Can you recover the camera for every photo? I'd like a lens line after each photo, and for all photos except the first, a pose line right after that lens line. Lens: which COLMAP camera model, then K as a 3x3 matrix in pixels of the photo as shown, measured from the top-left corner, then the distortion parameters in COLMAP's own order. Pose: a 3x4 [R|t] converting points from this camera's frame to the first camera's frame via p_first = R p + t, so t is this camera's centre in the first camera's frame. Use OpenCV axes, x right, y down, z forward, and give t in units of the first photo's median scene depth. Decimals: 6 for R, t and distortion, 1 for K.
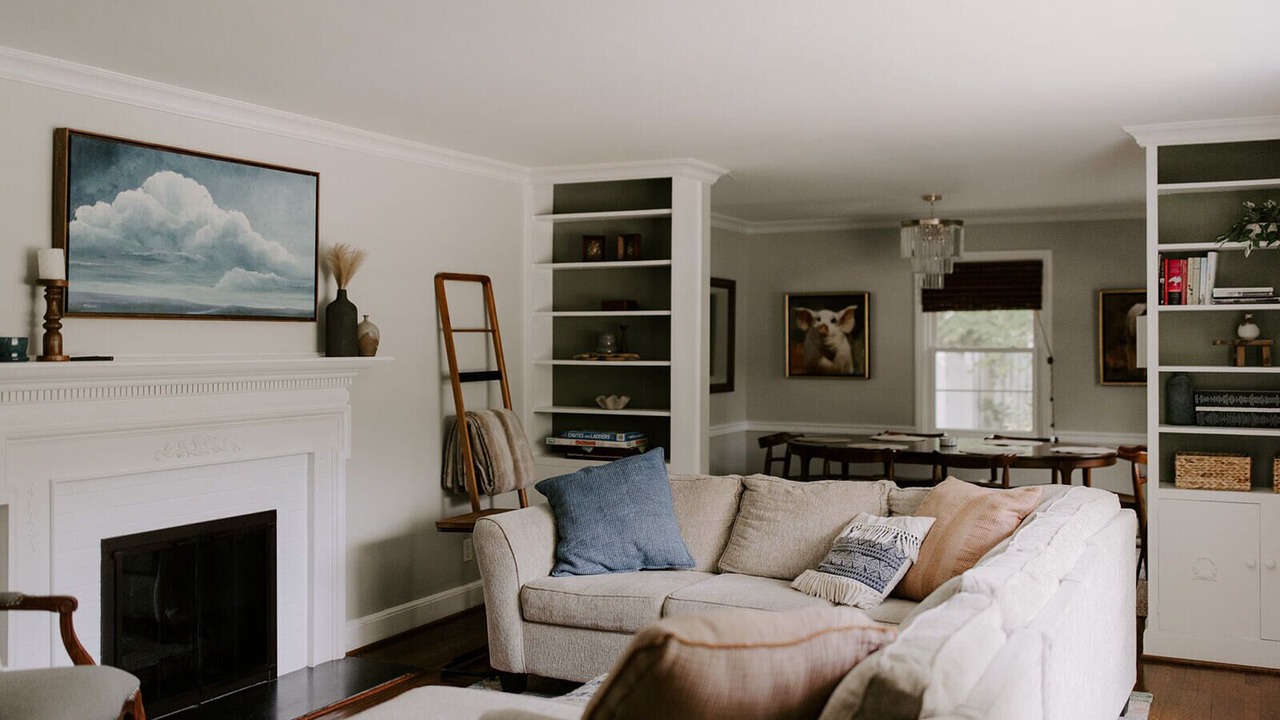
lens RADIAL K [[1243.2, 0, 639.3], [0, 1243.2, 317.0], [0, 0, 1]] dist [-0.001404, -0.004531]
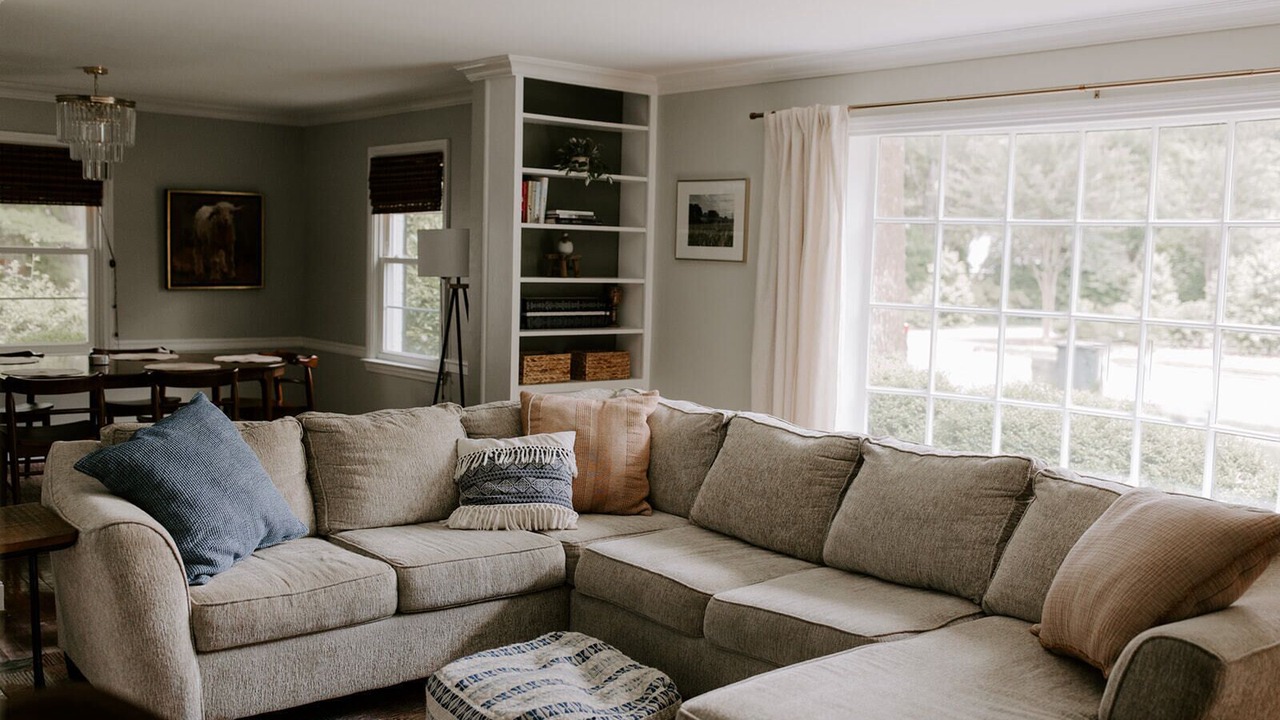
lens RADIAL K [[1225.3, 0, 665.4], [0, 1225.3, 356.8], [0, 0, 1]] dist [0.007528, 0.007505]
pose [[0.391667, -0.068878, 0.917525, -1.176724], [-0.044458, 0.994613, 0.093643, 0.003165], [-0.919032, -0.077468, 0.386495, 0.970416]]
